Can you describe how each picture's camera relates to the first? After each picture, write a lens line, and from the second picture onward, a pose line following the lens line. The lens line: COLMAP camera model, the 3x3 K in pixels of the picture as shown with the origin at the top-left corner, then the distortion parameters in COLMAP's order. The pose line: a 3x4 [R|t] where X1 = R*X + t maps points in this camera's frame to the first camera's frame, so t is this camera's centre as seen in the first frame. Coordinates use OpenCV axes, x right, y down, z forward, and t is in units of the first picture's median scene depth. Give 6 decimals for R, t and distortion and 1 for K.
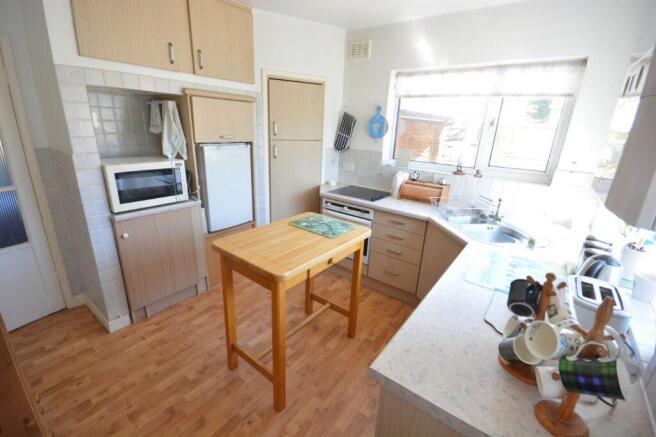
lens RADIAL K [[289.2, 0, 328.0], [0, 289.2, 218.5], [0, 0, 1]] dist [-0.003738, -0.000610]
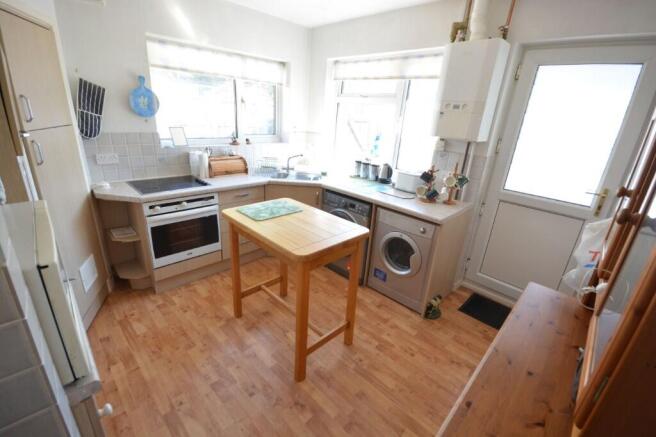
lens RADIAL K [[289.2, 0, 328.0], [0, 289.2, 218.5], [0, 0, 1]] dist [-0.003738, -0.000610]
pose [[0.131594, -0.376273, 0.917116, -0.676026], [0.253610, 0.907151, 0.335796, -0.172842], [-0.958314, 0.188401, 0.214802, 0.420196]]
